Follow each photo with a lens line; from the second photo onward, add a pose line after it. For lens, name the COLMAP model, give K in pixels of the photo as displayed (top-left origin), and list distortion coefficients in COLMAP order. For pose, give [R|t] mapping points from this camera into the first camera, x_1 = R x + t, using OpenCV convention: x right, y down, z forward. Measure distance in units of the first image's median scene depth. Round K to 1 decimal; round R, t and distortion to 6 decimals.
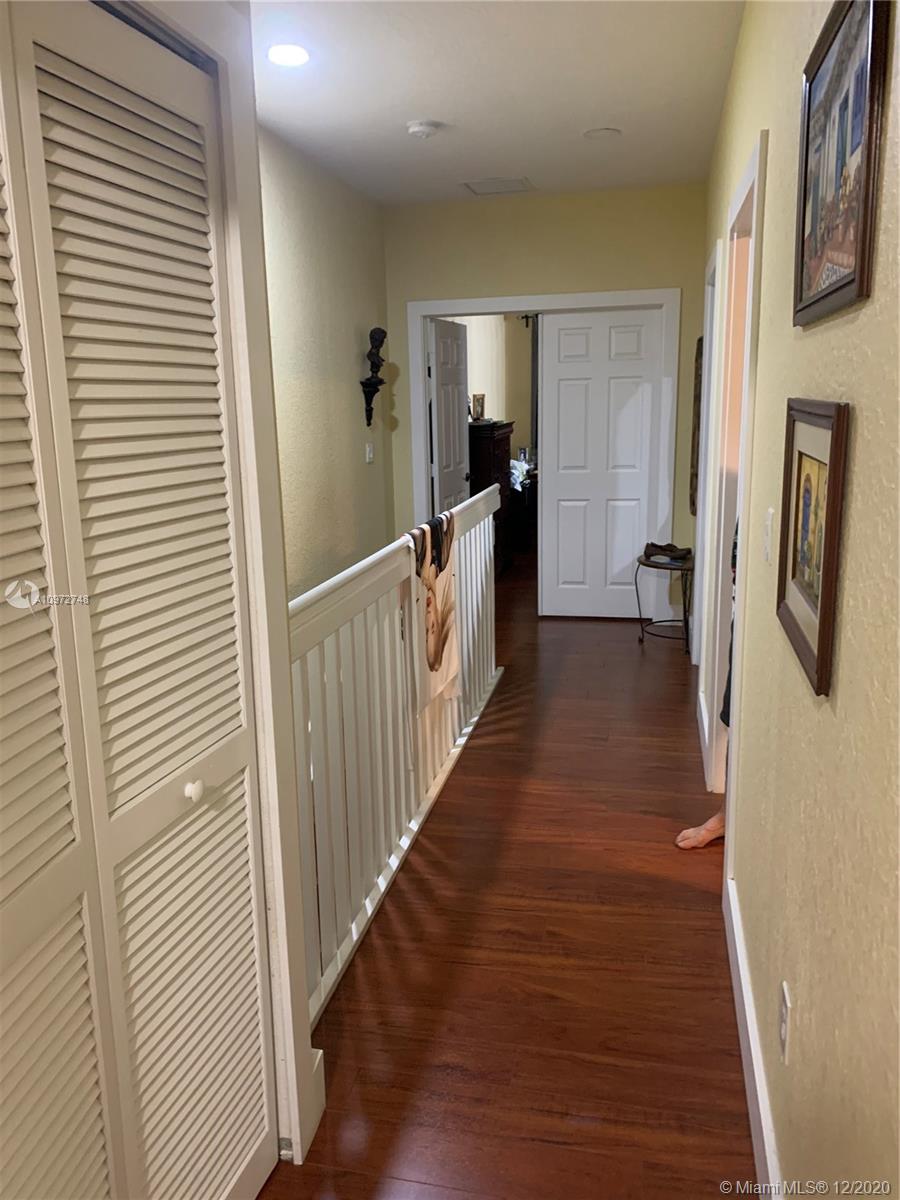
lens RADIAL K [[915.3, 0, 448.0], [0, 915.3, 599.7], [0, 0, 1]] dist [-0.002719, 0.024770]
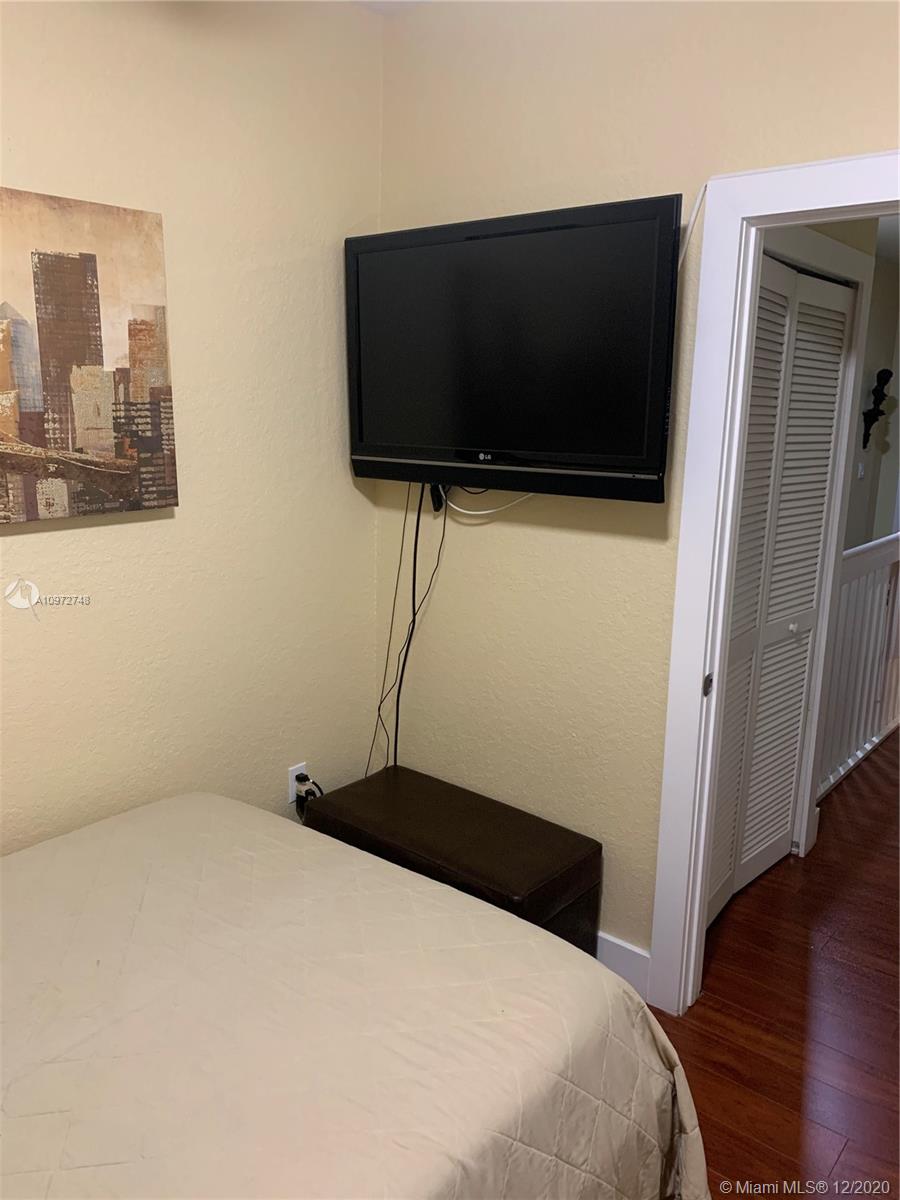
lens RADIAL K [[915.3, 0, 450.4], [0, 915.3, 594.5], [0, 0, 1]] dist [-0.002719, 0.024770]
pose [[0.889546, 0.129414, -0.438133, -0.035928], [-0.134788, 0.990693, 0.018964, 0.104609], [0.436509, 0.042185, 0.898710, -0.641166]]
